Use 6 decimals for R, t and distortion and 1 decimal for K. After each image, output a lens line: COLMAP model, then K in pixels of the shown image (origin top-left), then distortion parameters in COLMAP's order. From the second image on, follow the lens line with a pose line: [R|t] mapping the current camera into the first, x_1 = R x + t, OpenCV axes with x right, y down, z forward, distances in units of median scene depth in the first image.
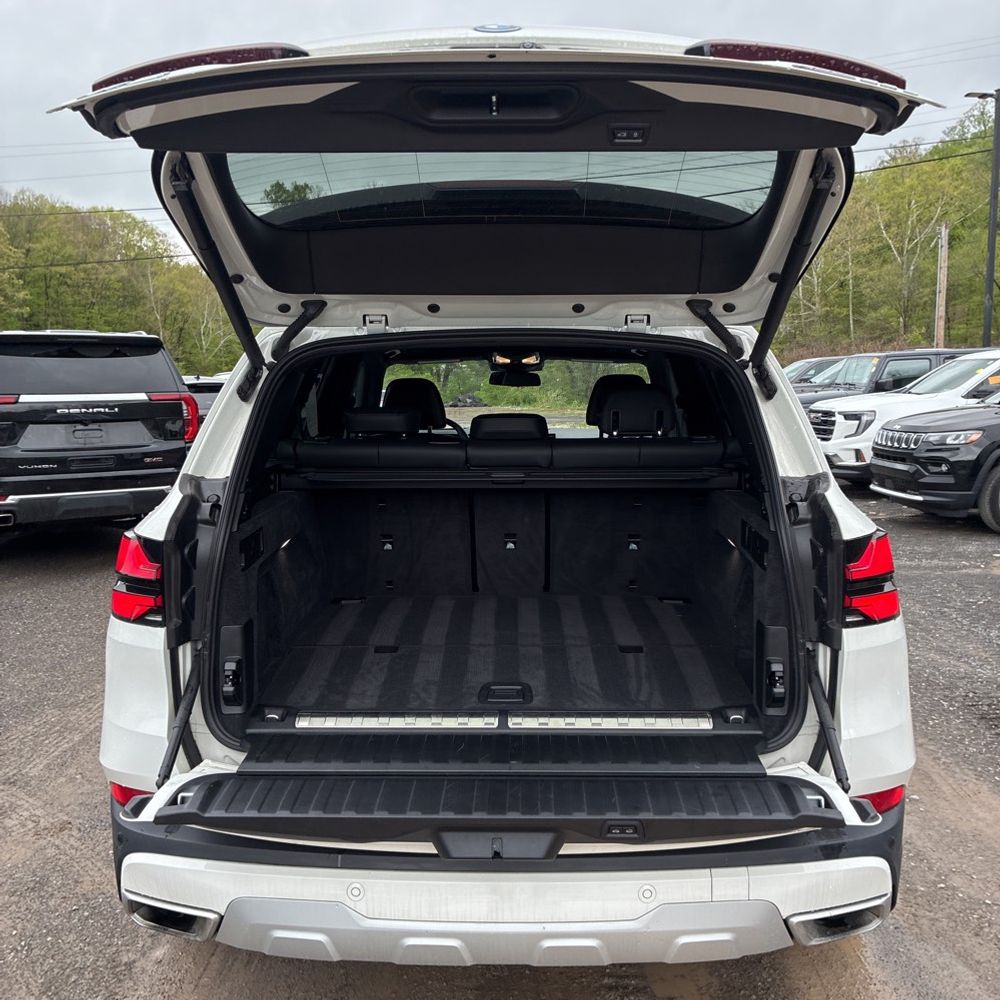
lens RADIAL K [[1029.0, 0, 500.0], [0, 1029.0, 500.0], [0, 0, 1]] dist [0.039580, -0.022732]
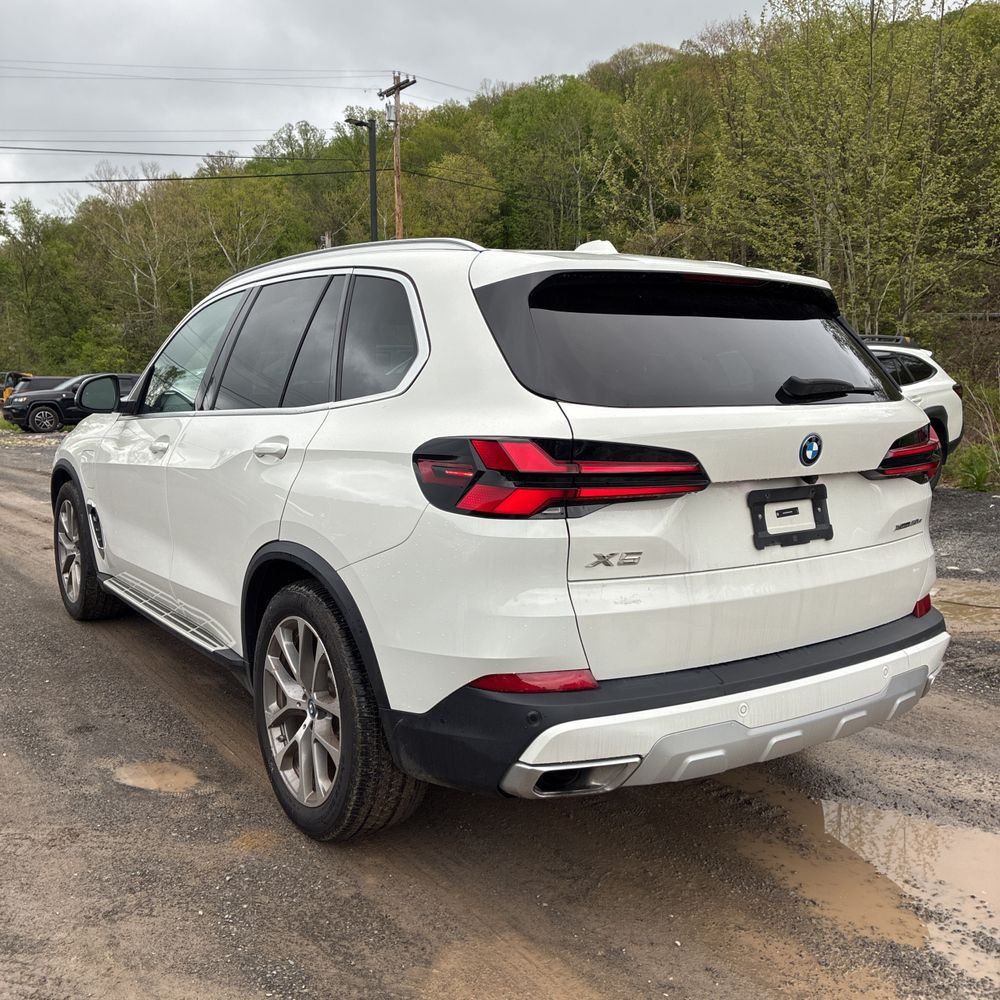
lens RADIAL K [[1029.0, 0, 500.0], [0, 1029.0, 500.0], [0, 0, 1]] dist [0.039580, -0.022732]
pose [[0.804284, -0.062574, 0.590942, -0.326598], [0.063670, 0.997790, 0.018998, 0.018787], [-0.590825, 0.022345, 0.806491, 0.046289]]
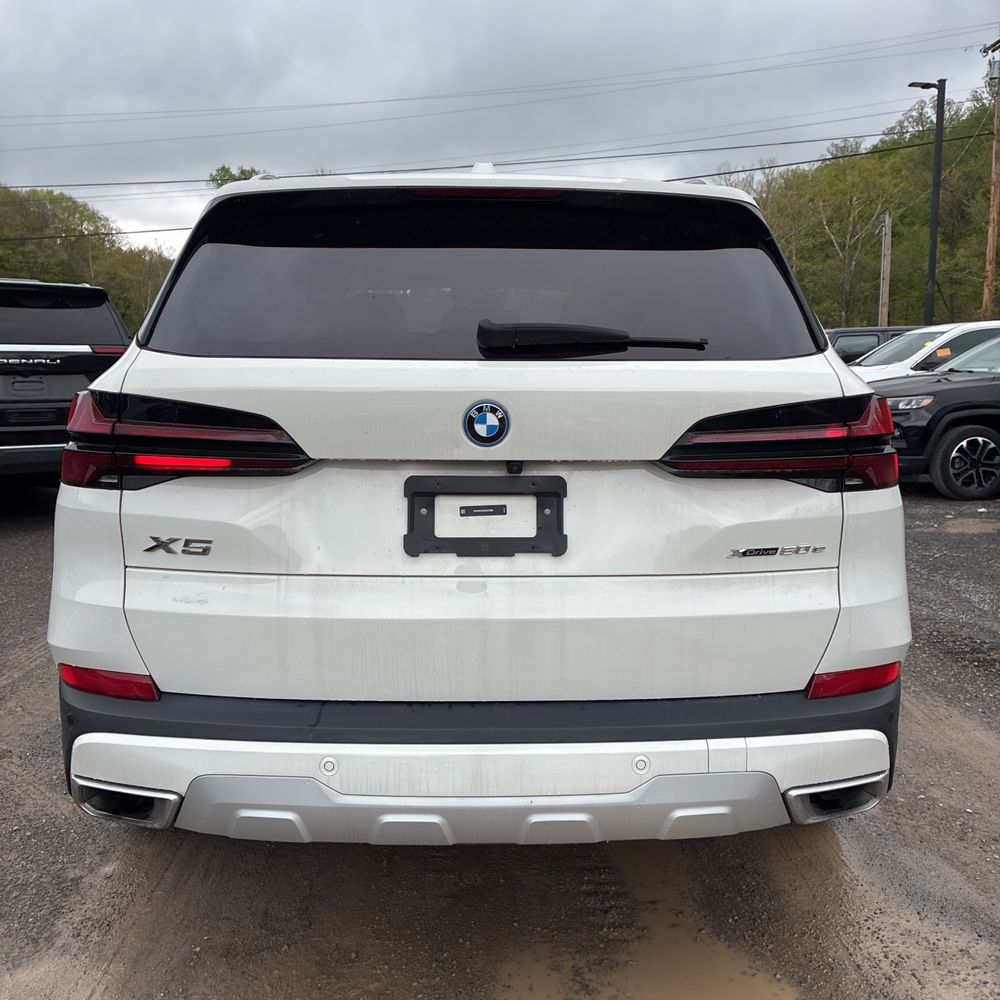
lens RADIAL K [[1031.7, 0, 497.5], [0, 1031.7, 486.1], [0, 0, 1]] dist [0.022953, 0.010384]
pose [[0.998793, 0.004341, 0.048918, -0.008836], [-0.004024, 0.999970, -0.006583, 0.033432], [-0.048945, 0.006378, 0.998781, 0.015955]]
